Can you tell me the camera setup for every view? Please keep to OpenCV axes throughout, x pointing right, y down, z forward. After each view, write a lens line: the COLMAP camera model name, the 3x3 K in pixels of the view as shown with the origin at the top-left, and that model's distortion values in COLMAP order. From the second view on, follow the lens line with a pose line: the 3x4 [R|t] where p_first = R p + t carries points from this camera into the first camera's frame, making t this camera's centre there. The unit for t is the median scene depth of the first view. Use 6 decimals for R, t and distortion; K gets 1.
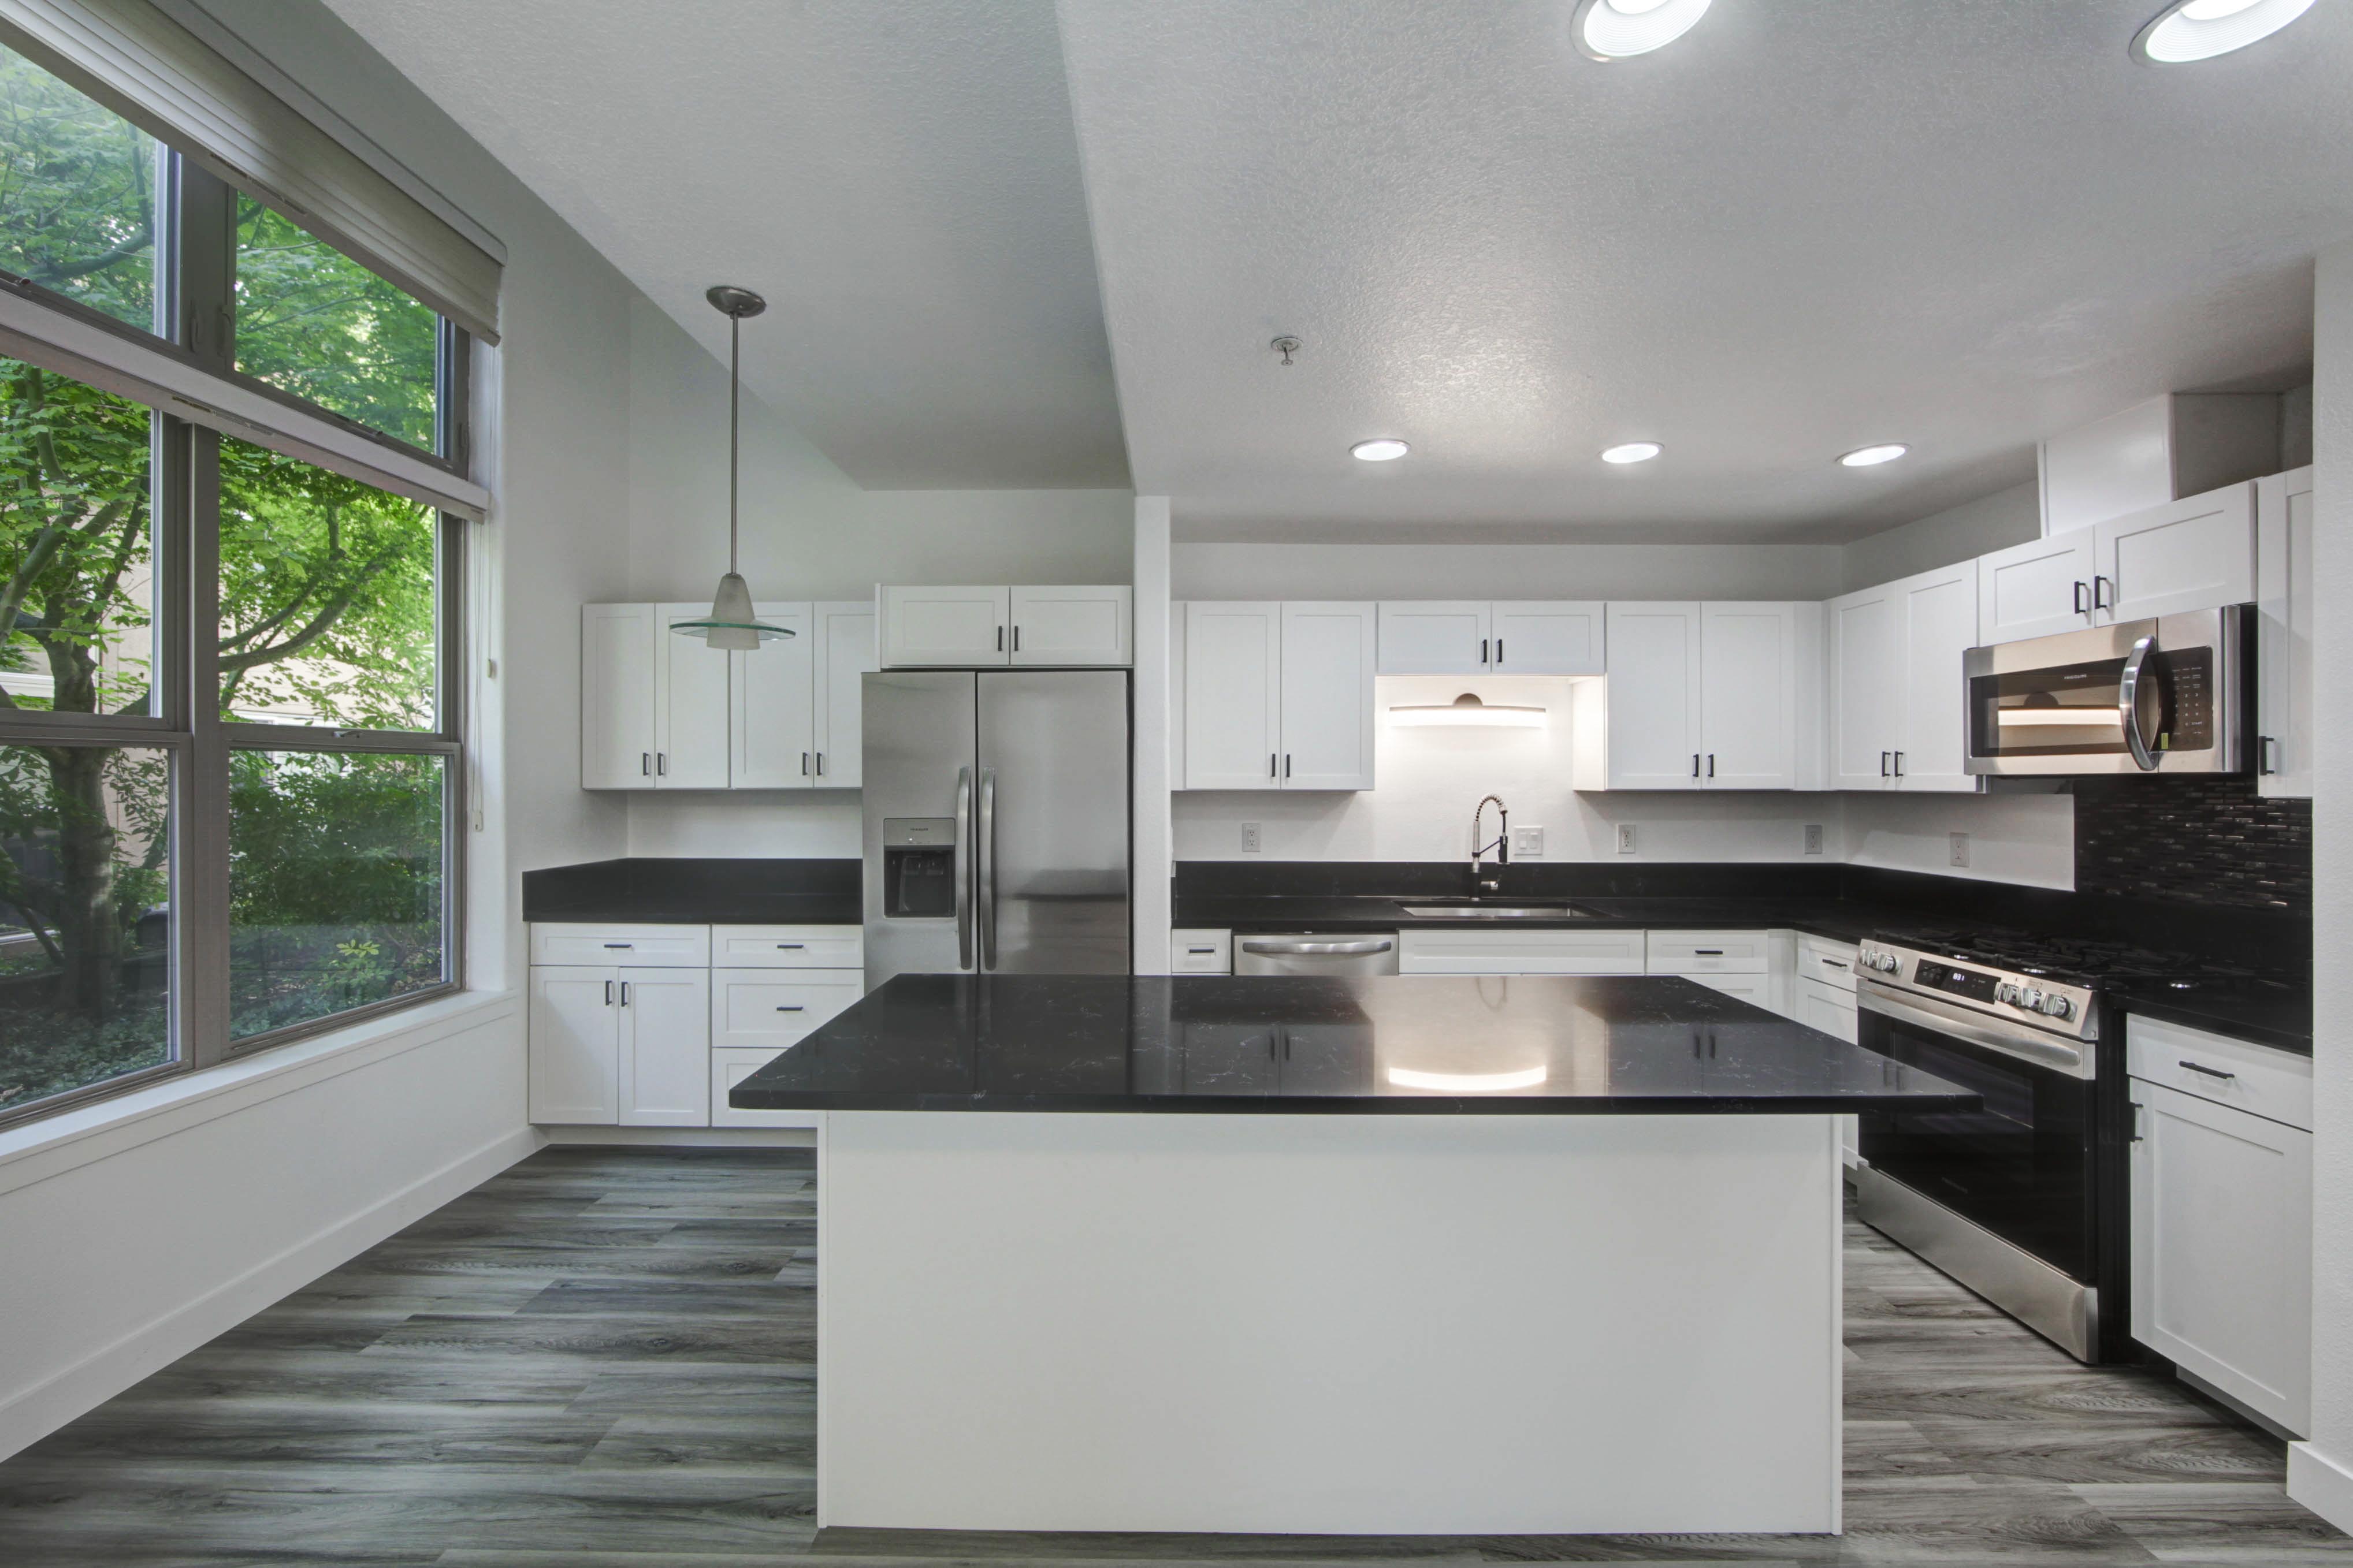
lens RADIAL K [[923.1, 0, 1176.5], [0, 923.1, 784.0], [0, 0, 1]] dist [-0.000883, 0.000297]
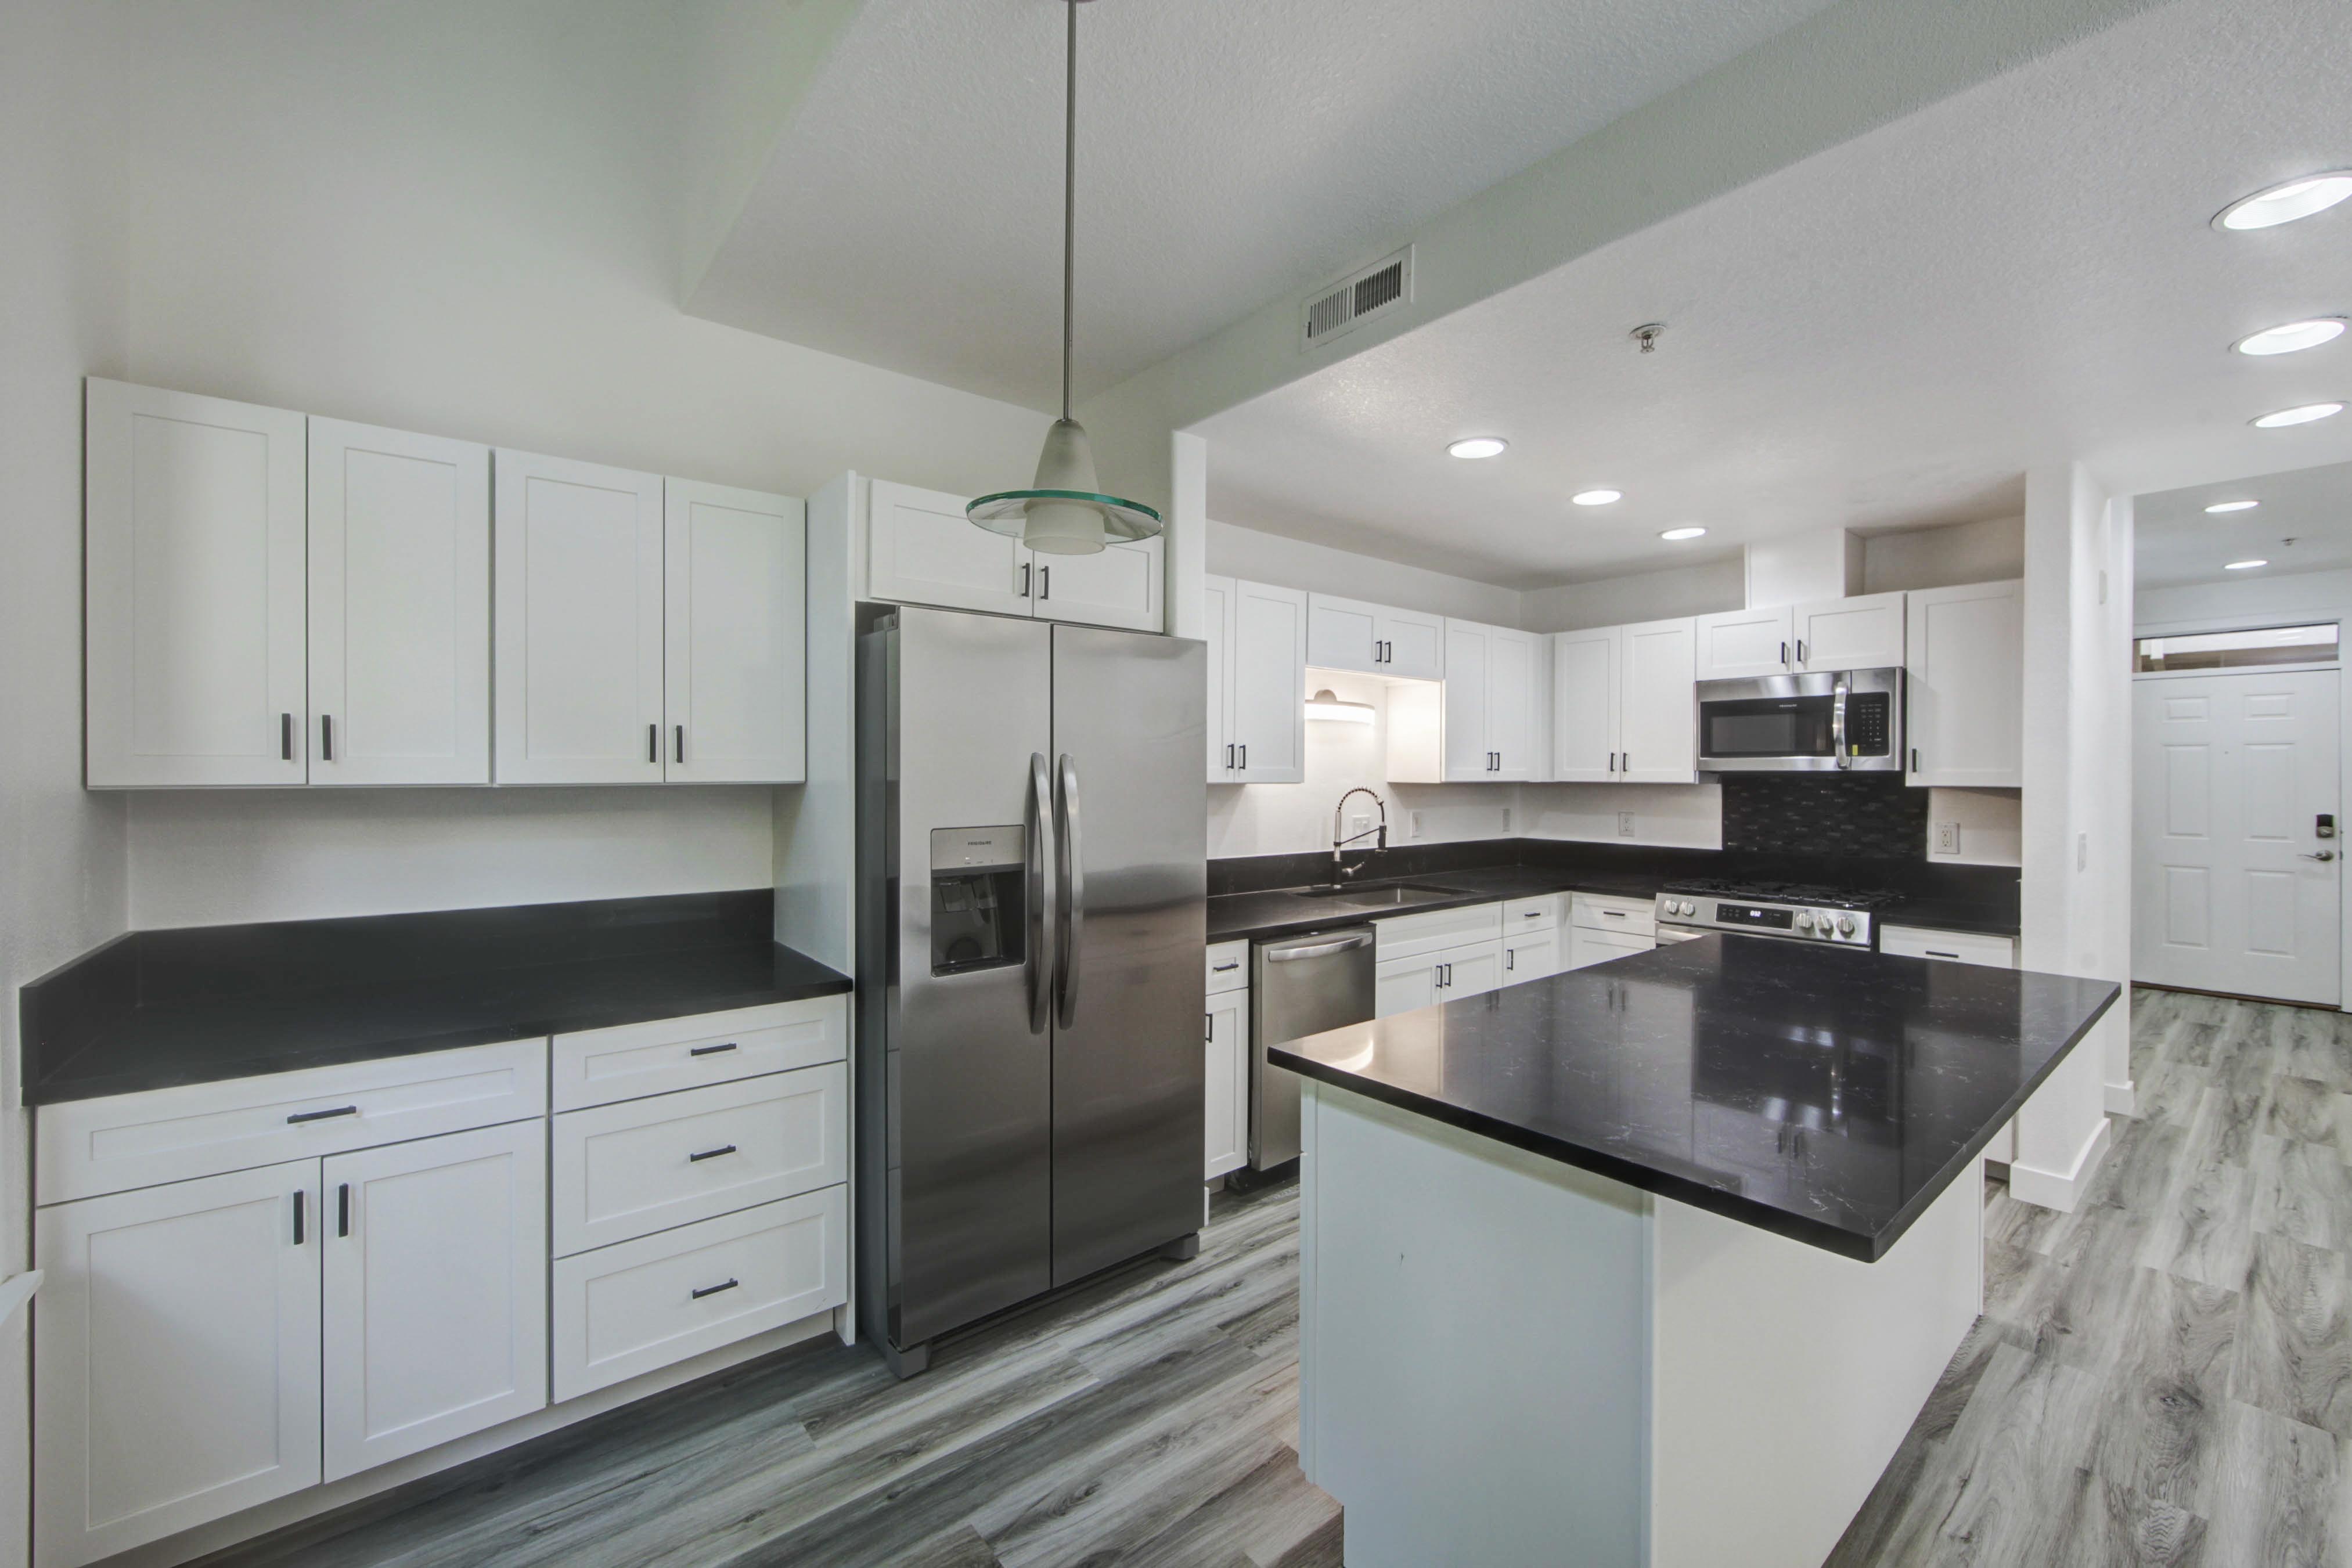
lens RADIAL K [[940.2, 0, 1167.8], [0, 940.2, 777.6], [0, 0, 1]] dist [-0.004642, -0.000421]
pose [[0.773950, -0.000882, 0.633247, -0.572410], [-0.001843, 0.999992, 0.003645, -0.002432], [-0.633245, -0.003988, 0.773941, 0.343326]]
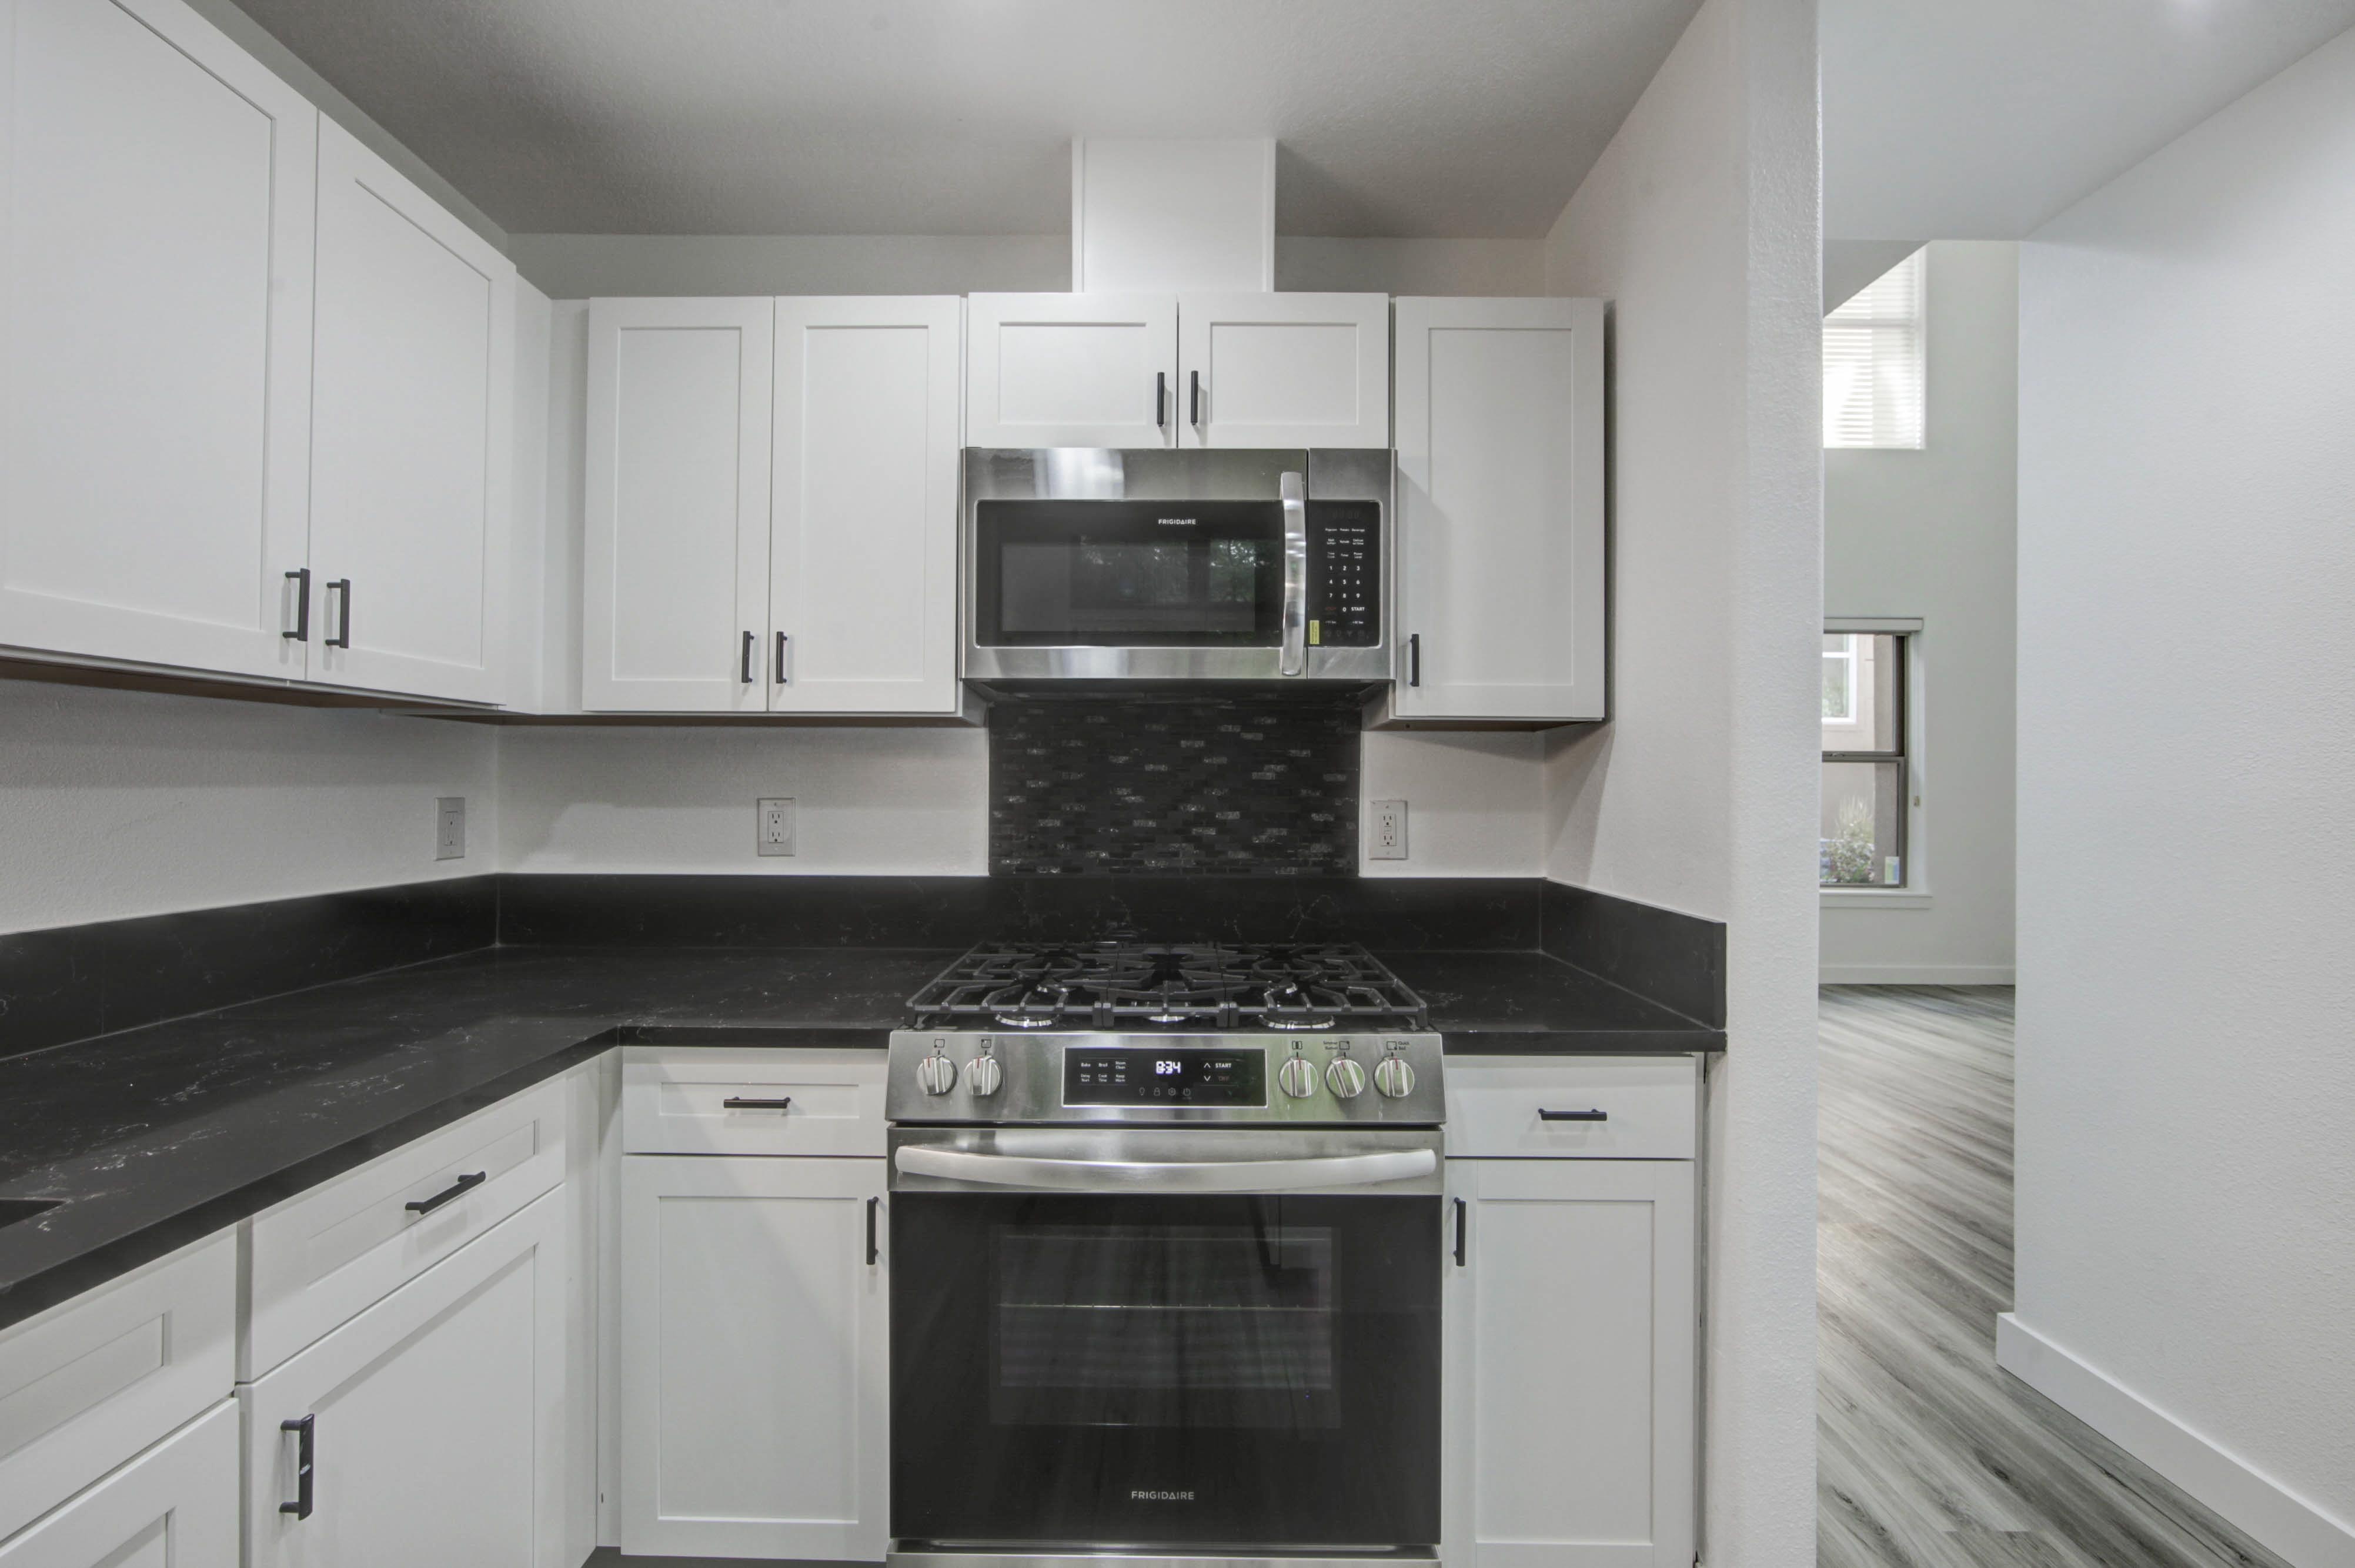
lens RADIAL K [[941.3, 0, 1169.3], [0, 941.3, 777.6], [0, 0, 1]] dist [-0.004642, -0.000421]
pose [[0.000205, 0.010509, 0.999945, 0.259429], [-0.002287, 0.999942, -0.010508, 0.045627], [-0.999997, -0.002285, 0.000229, 0.749561]]
